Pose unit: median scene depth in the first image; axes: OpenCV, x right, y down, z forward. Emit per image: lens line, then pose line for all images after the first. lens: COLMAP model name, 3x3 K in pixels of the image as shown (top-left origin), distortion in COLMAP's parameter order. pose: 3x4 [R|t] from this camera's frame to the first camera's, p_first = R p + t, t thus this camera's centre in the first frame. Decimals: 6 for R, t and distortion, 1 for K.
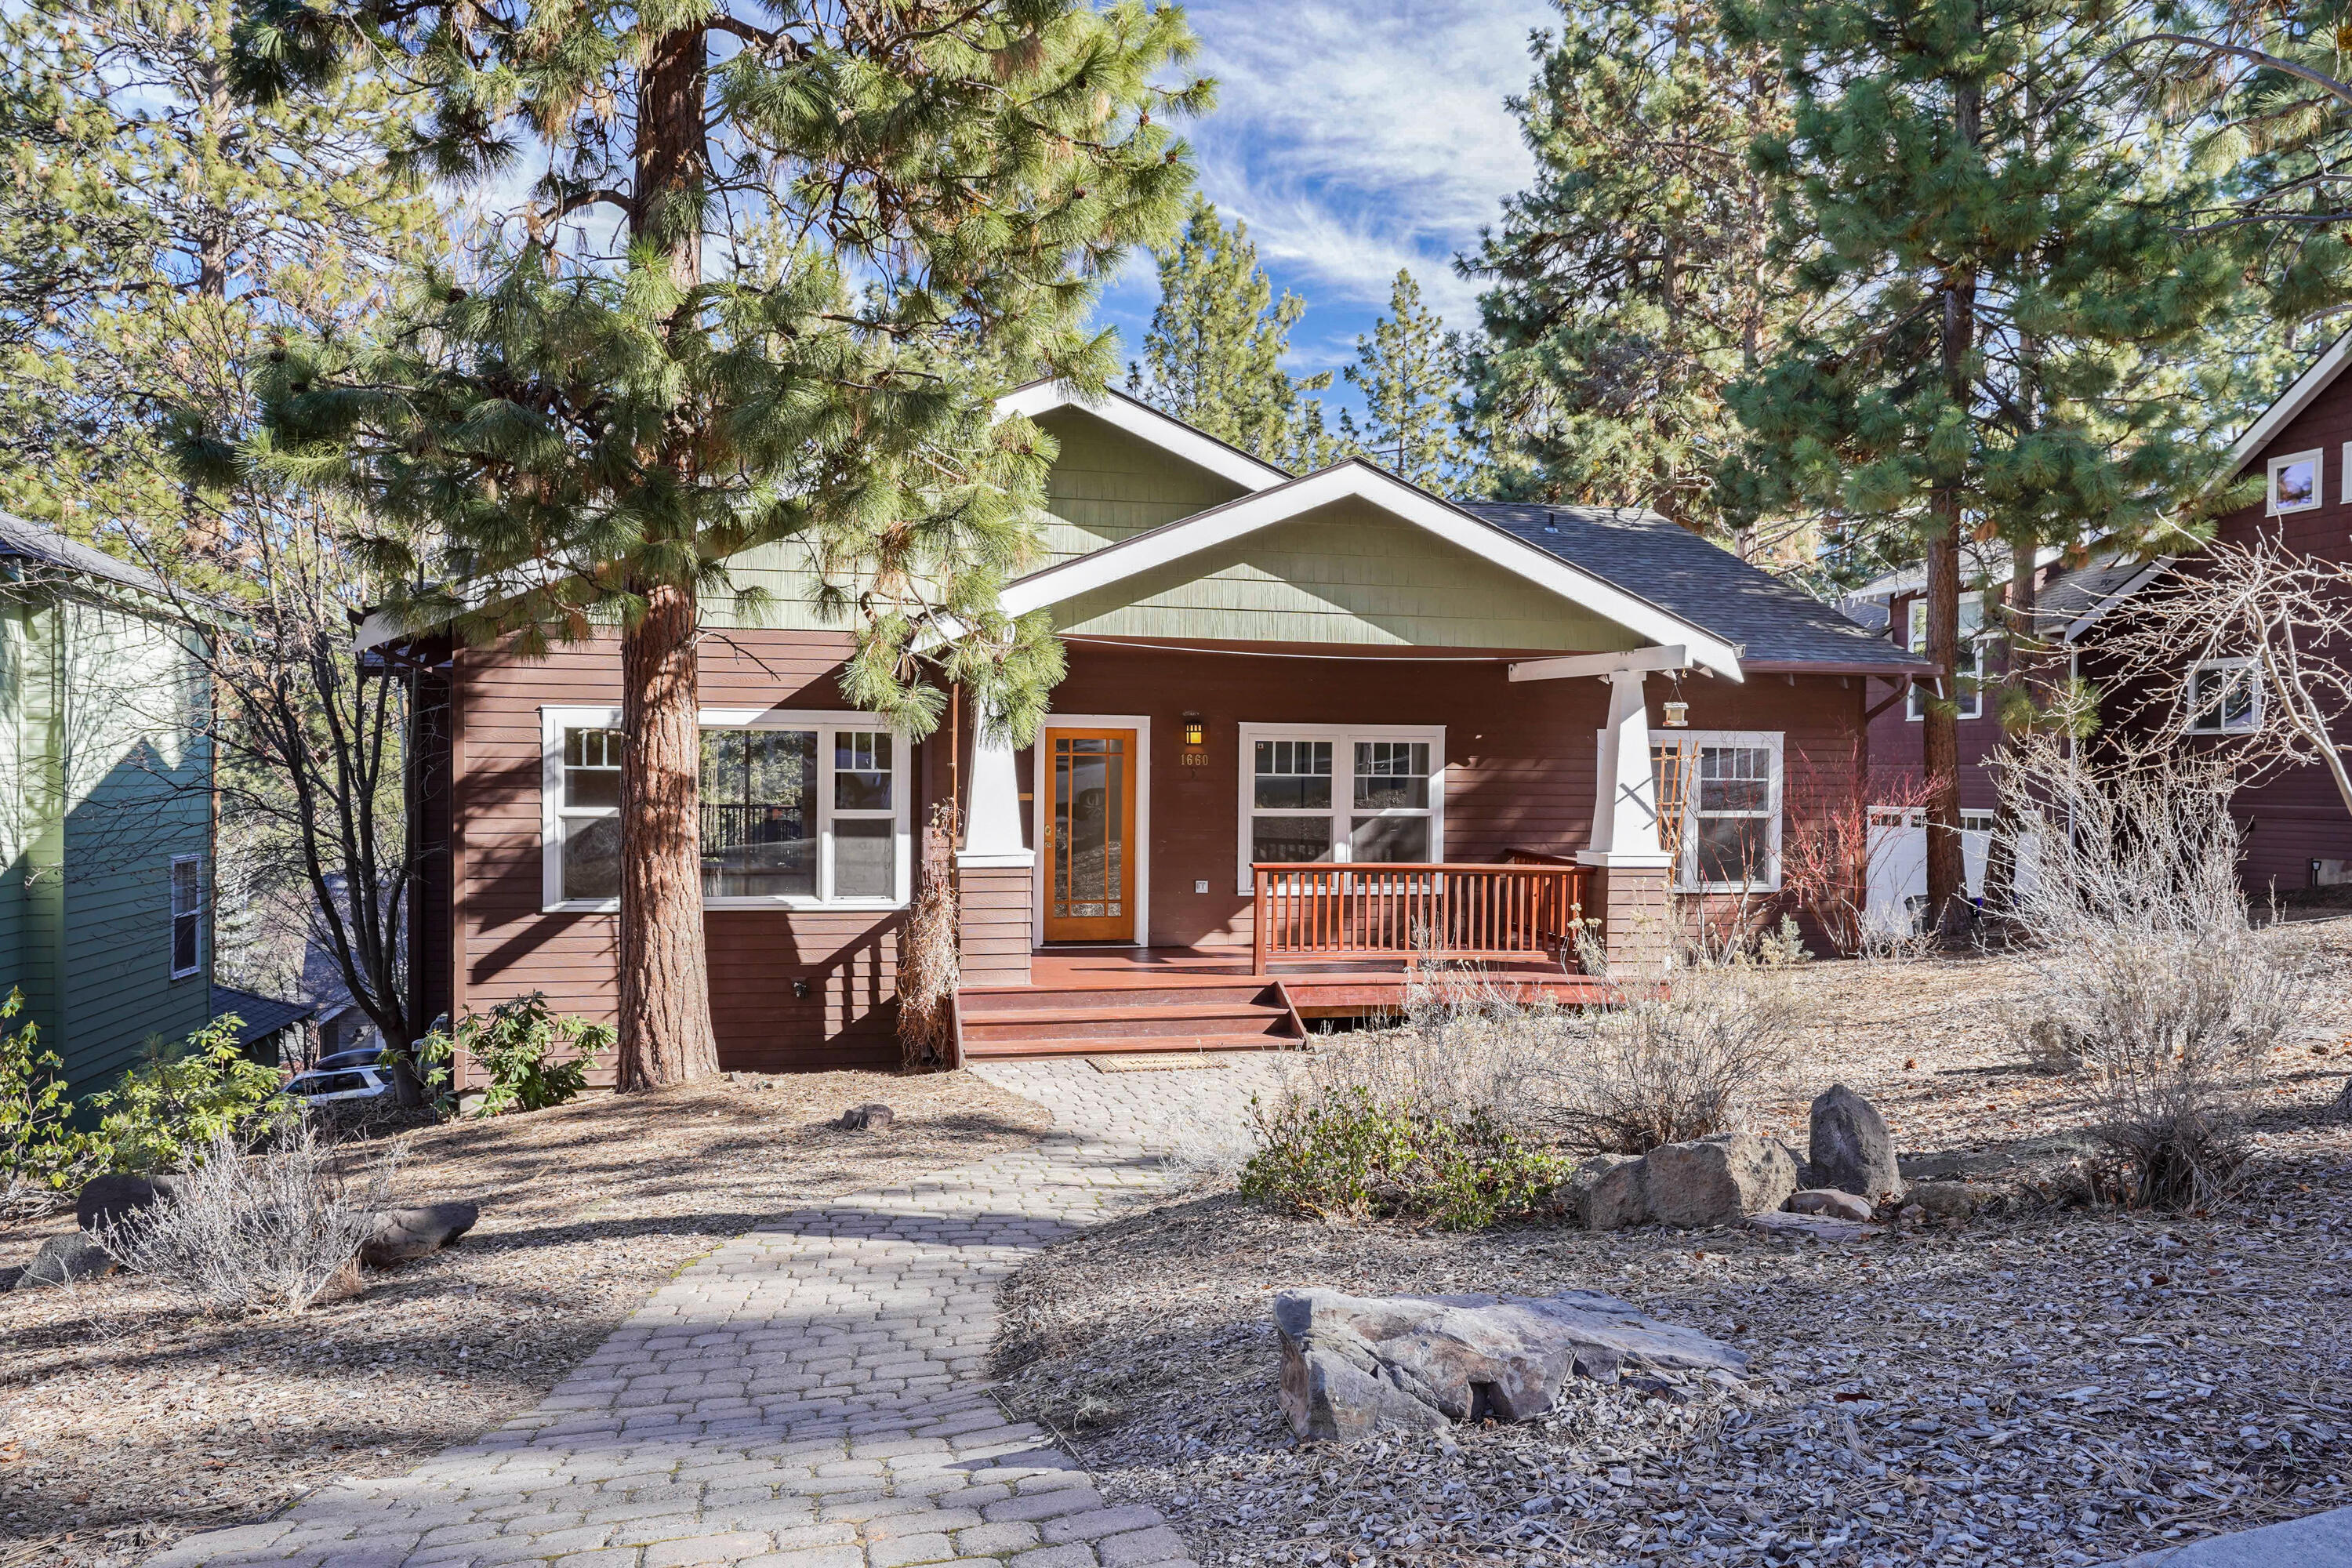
lens RADIAL K [[1585.0, 0, 1183.5], [0, 1585.0, 831.3], [0, 0, 1]] dist [-0.000950, -0.000027]
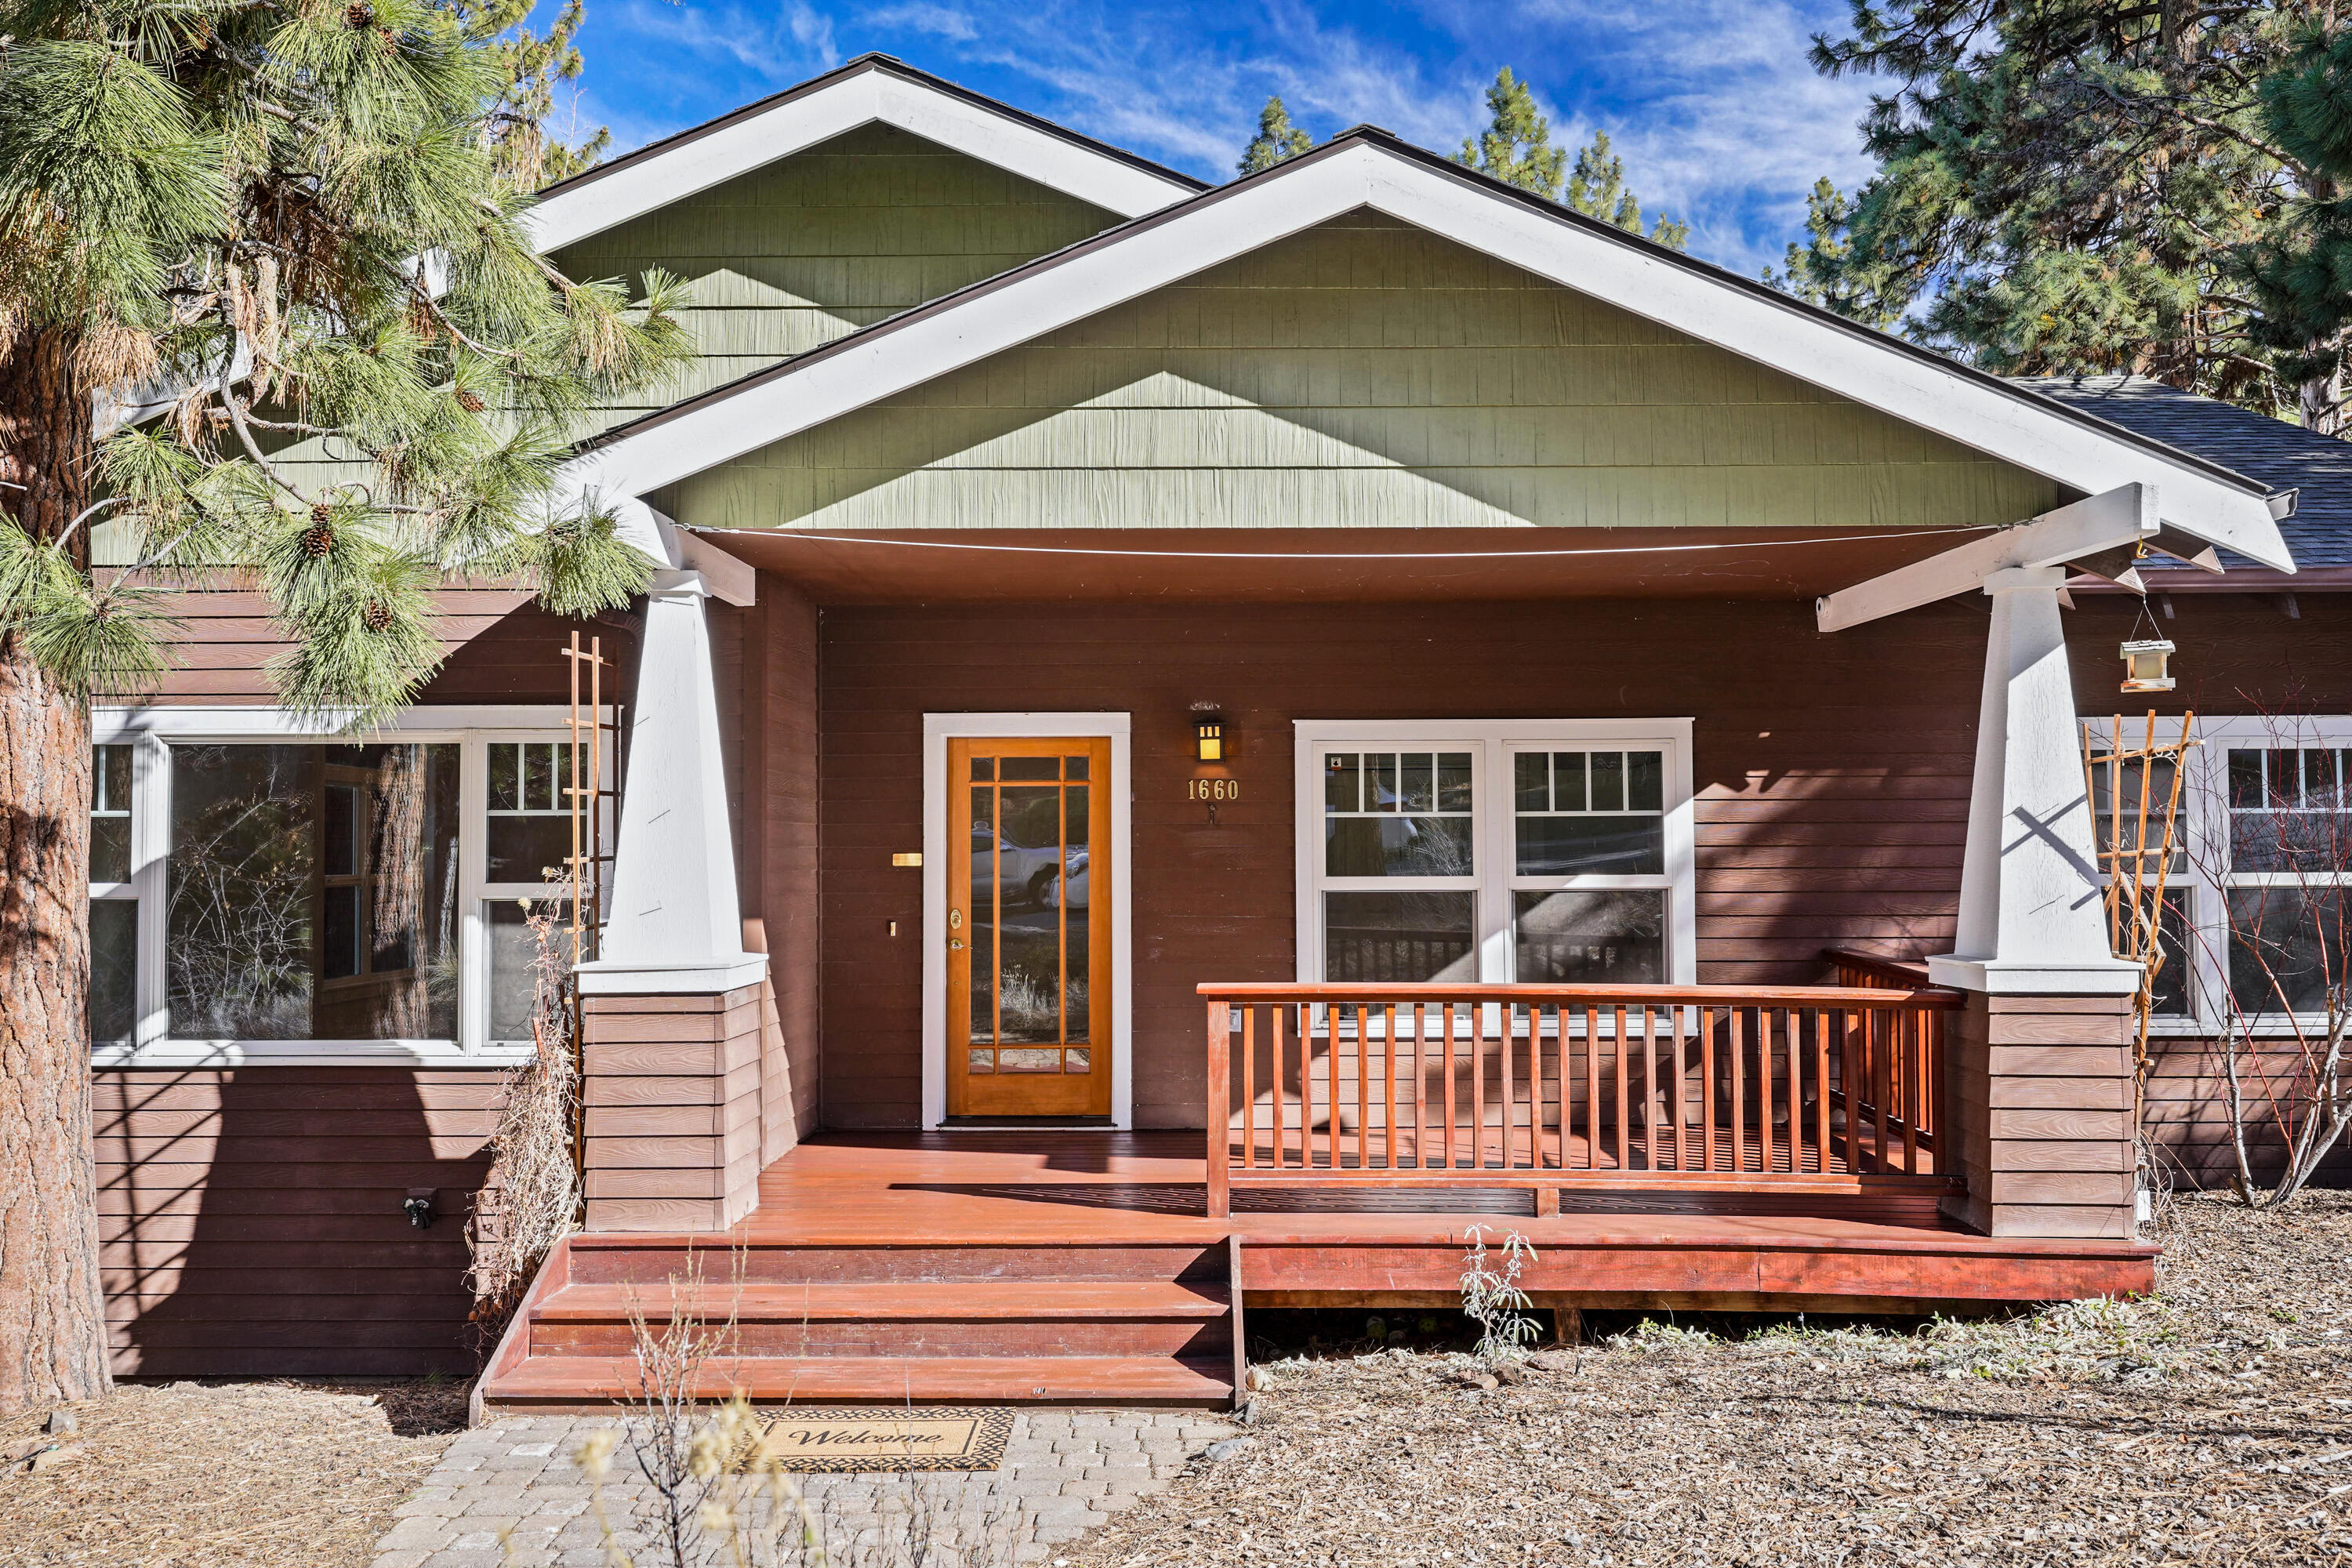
lens RADIAL K [[1861.6, 0, 1179.3], [0, 1861.6, 795.7], [0, 0, 1]] dist [-0.002211, -0.006083]
pose [[0.974874, -0.020775, -0.221785, 0.138915], [0.005969, 0.997720, -0.067222, 0.000510], [0.222676, 0.064209, 0.972776, 0.365976]]
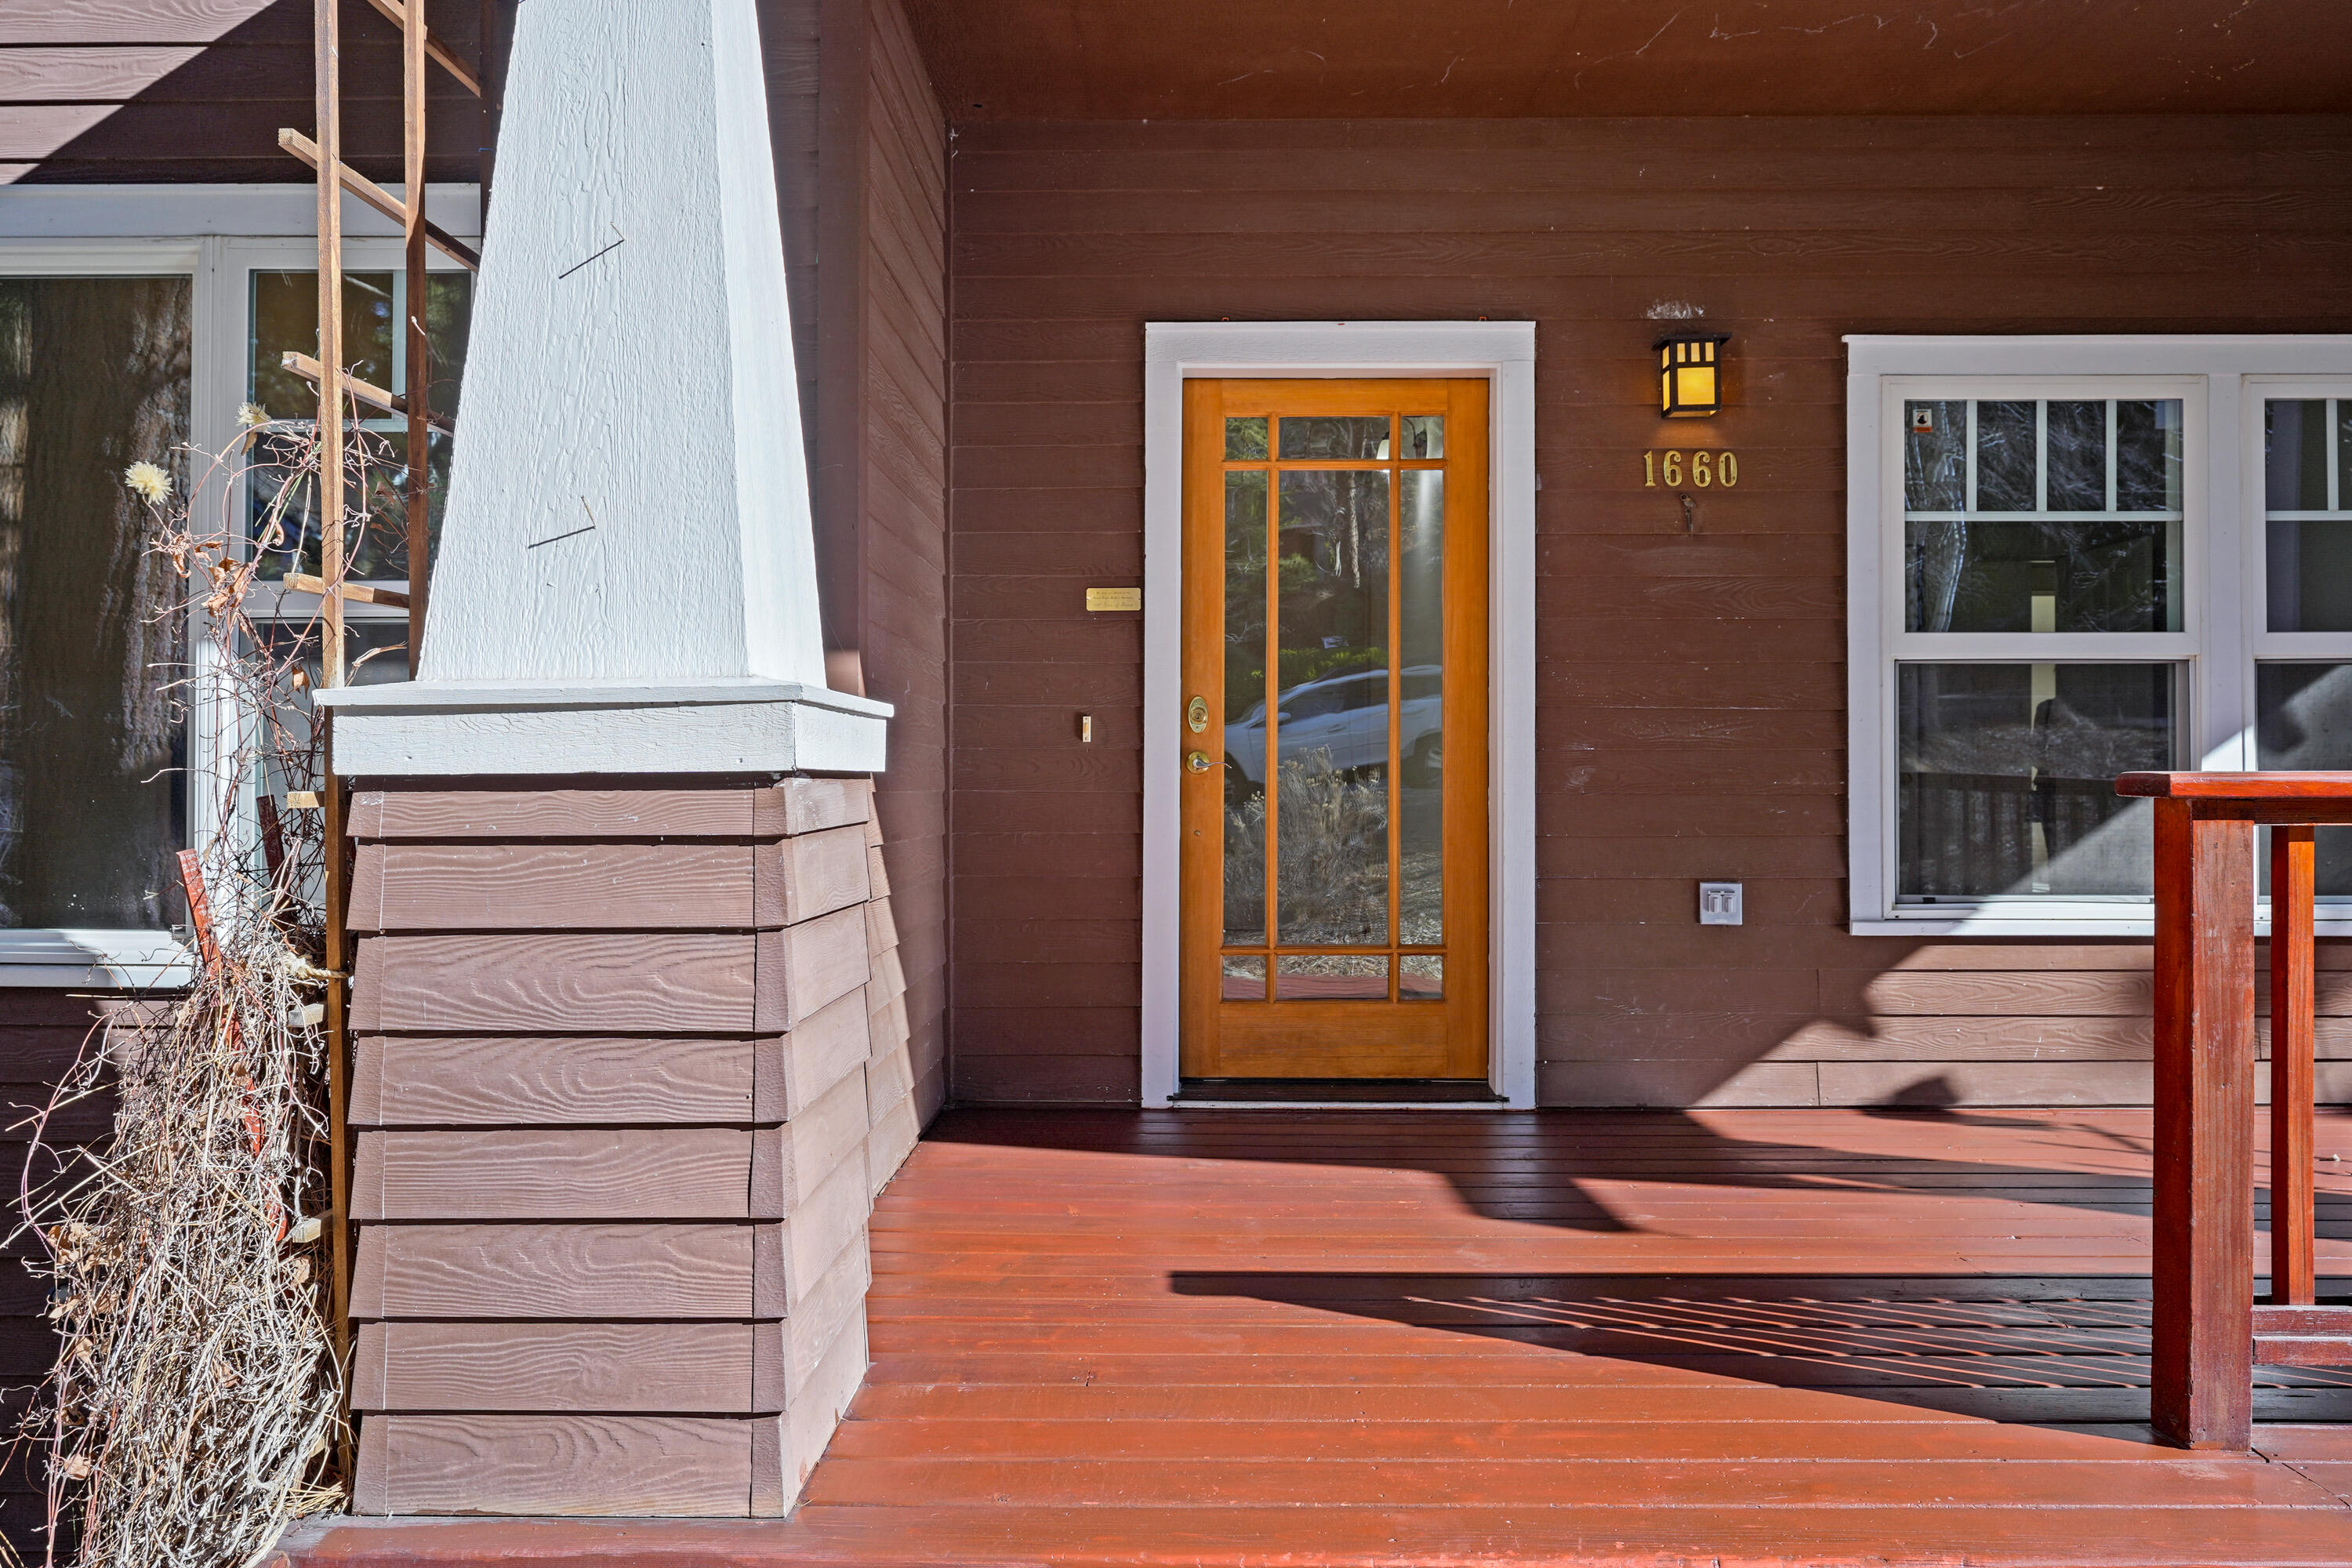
lens RADIAL K [[1701.9, 0, 1175.4], [0, 1701.9, 723.5], [0, 0, 1]] dist [-0.006396, -0.002157]
pose [[0.975843, -0.015485, -0.217922, -0.018066], [0.000776, 0.997724, -0.067419, 0.023000], [0.218470, 0.065621, 0.973635, 0.674171]]
